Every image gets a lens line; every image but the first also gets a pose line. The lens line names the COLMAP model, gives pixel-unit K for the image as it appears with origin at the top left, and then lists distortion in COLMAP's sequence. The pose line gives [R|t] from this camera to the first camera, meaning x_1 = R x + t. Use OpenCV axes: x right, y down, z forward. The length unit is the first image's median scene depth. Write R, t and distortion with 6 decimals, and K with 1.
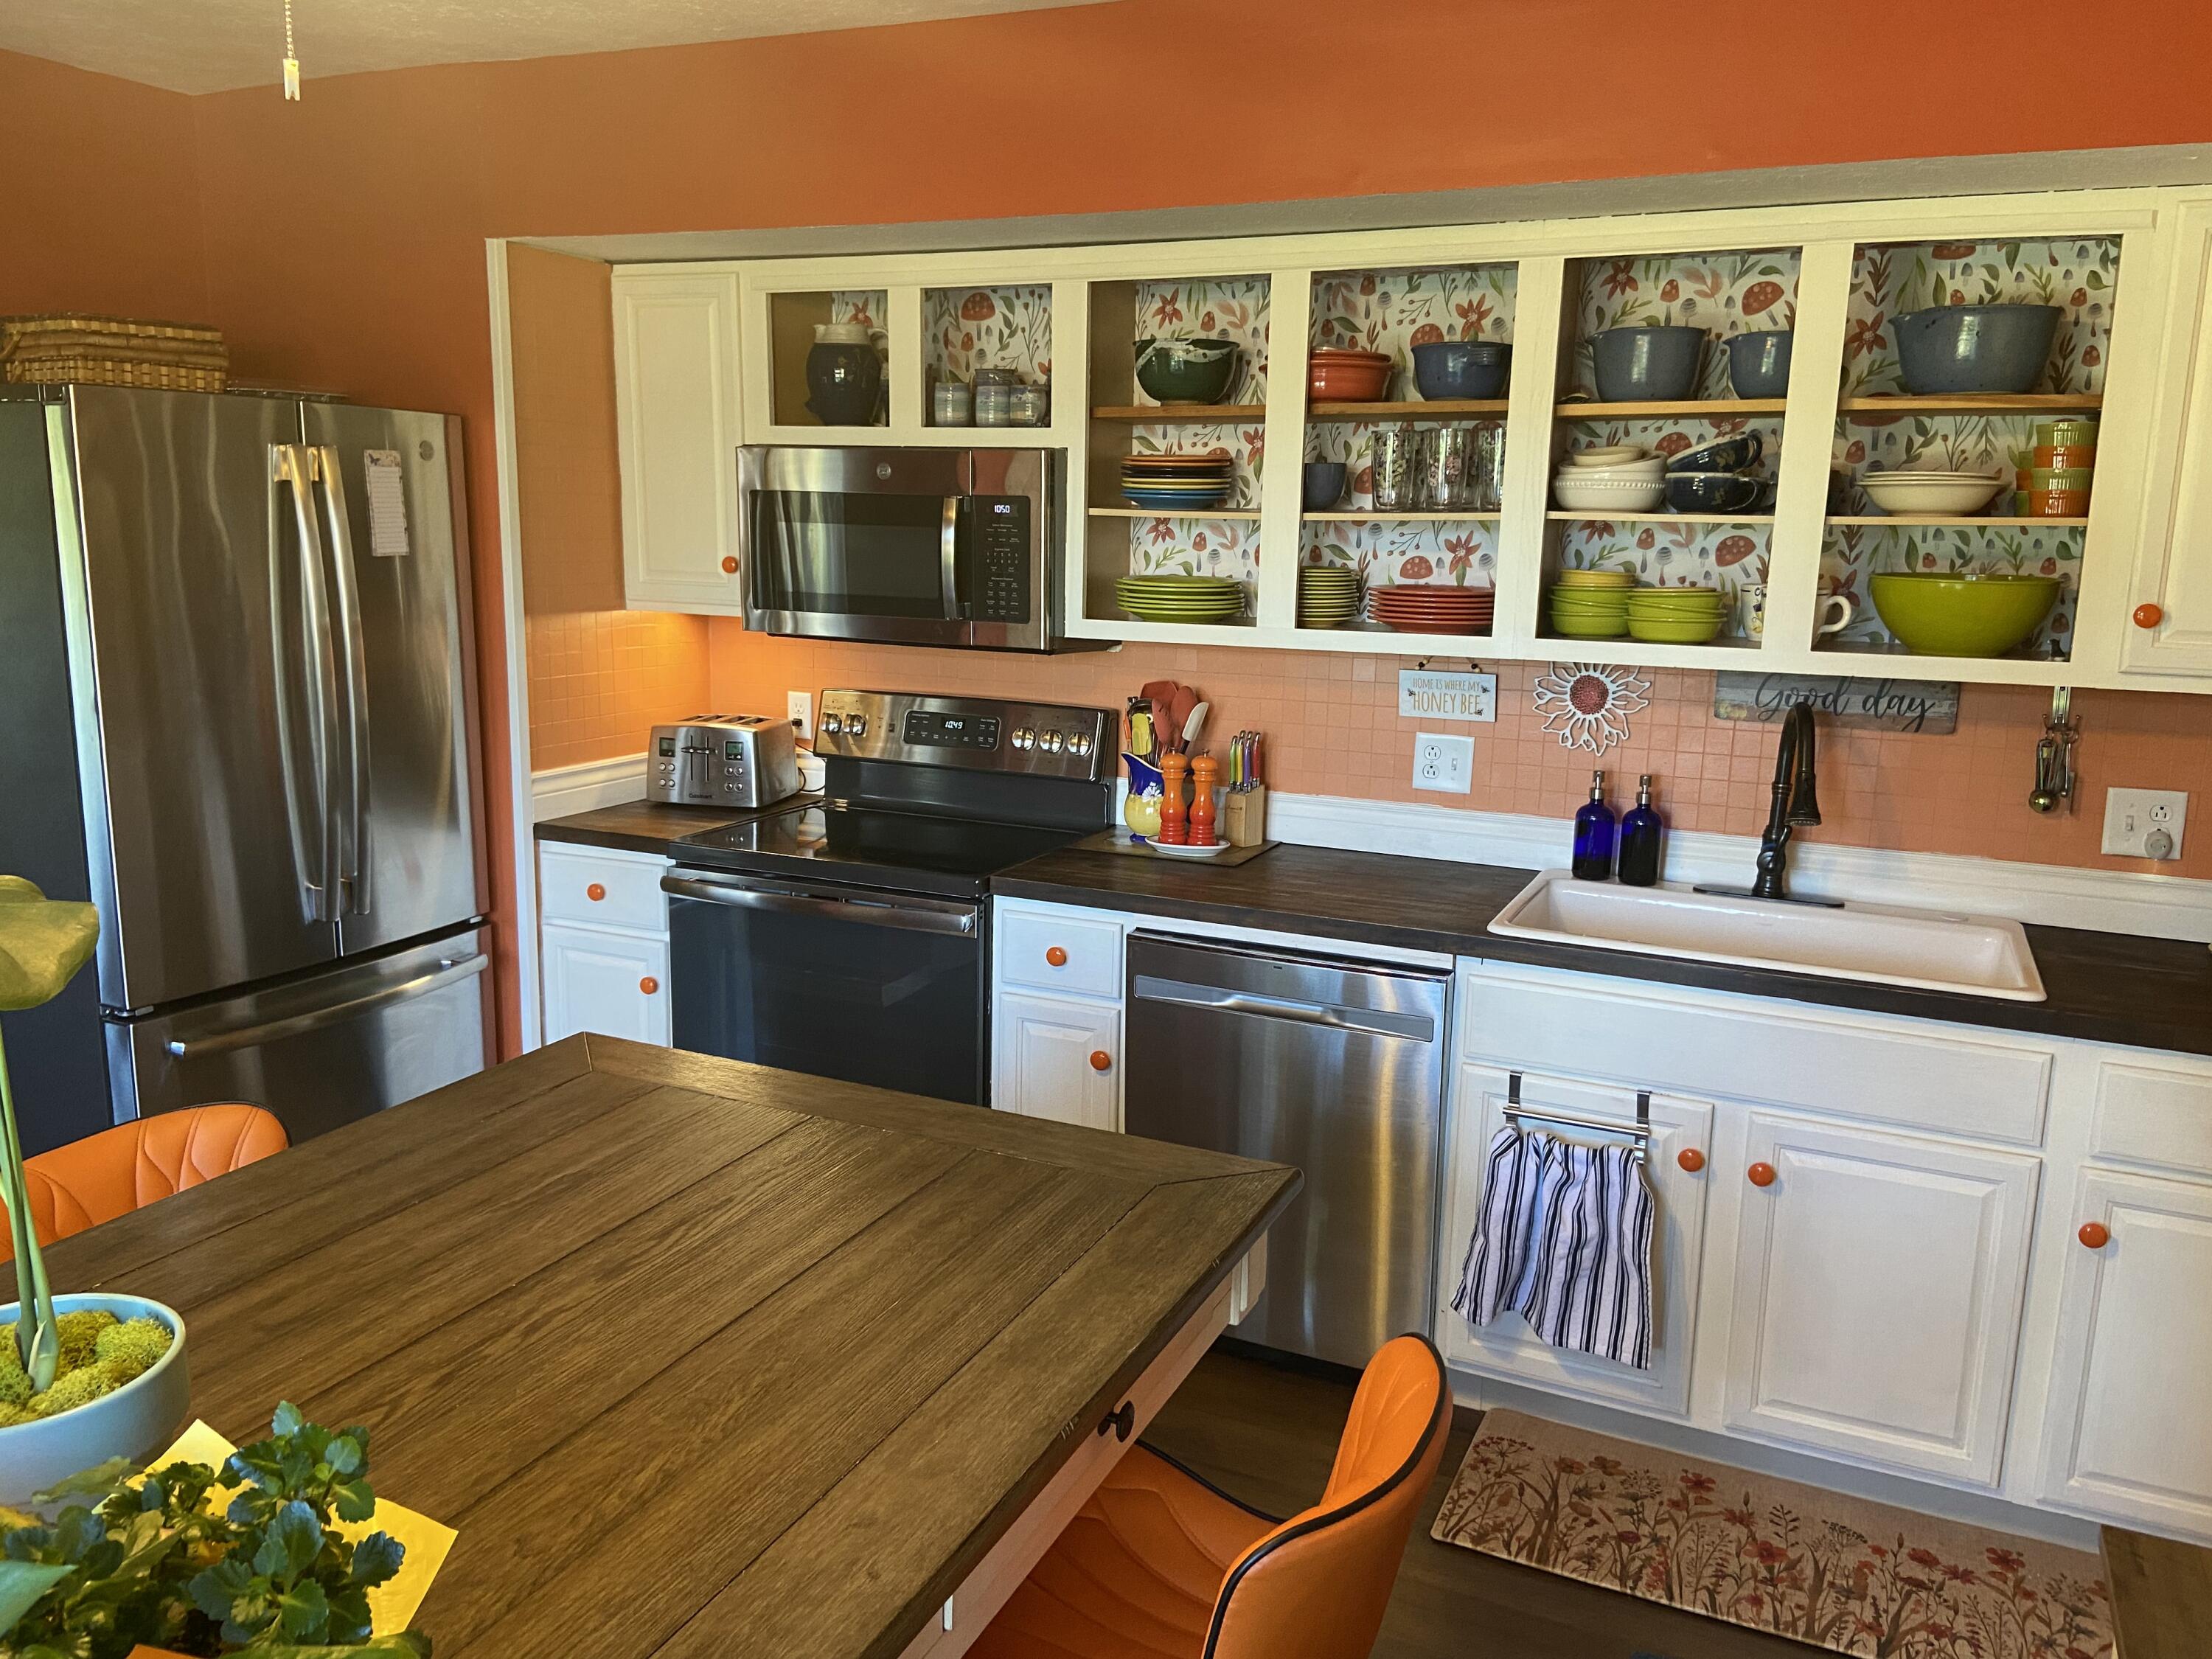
lens RADIAL K [[1656.5, 0, 1097.8], [0, 1656.5, 817.5], [0, 0, 1]] dist [0.010599, -0.018932]
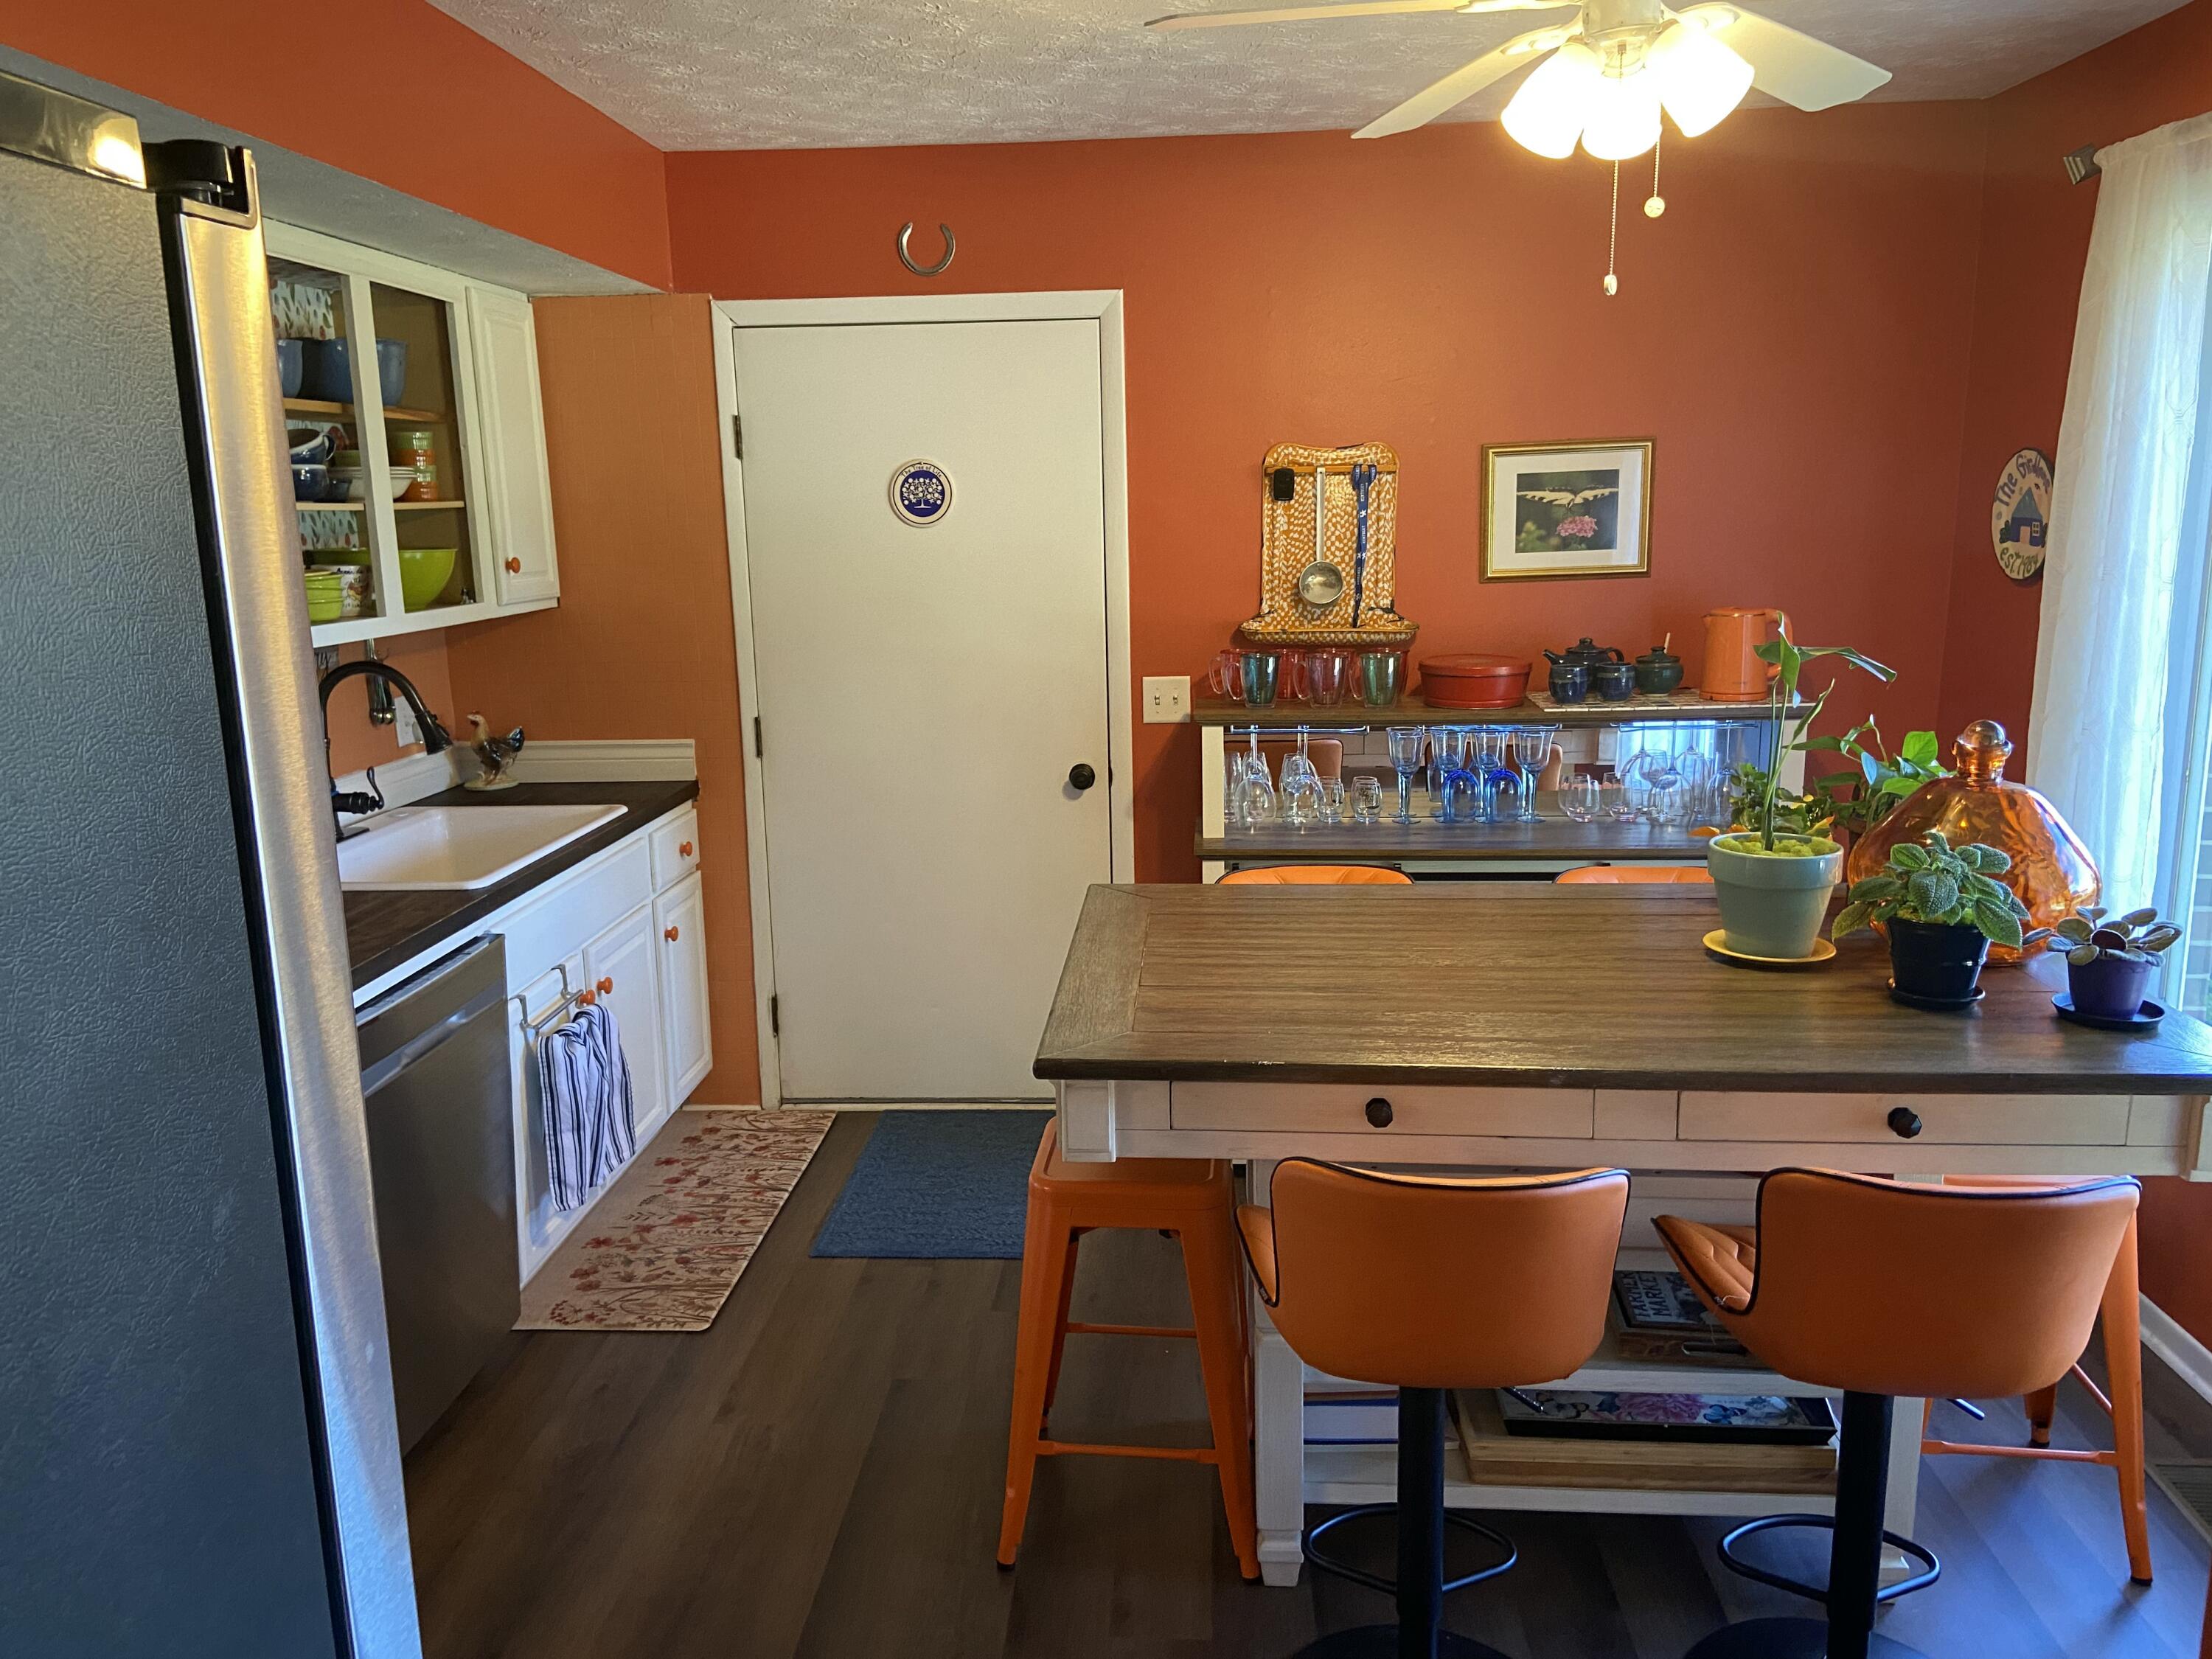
lens RADIAL K [[1656.5, 0, 1098.6], [0, 1656.5, 839.0], [0, 0, 1]] dist [0.010599, -0.018932]
pose [[-0.370939, -0.198853, 0.907117, -0.899212], [0.176571, 0.943884, 0.279117, -0.193952], [-0.911716, 0.263706, -0.315012, 0.958581]]
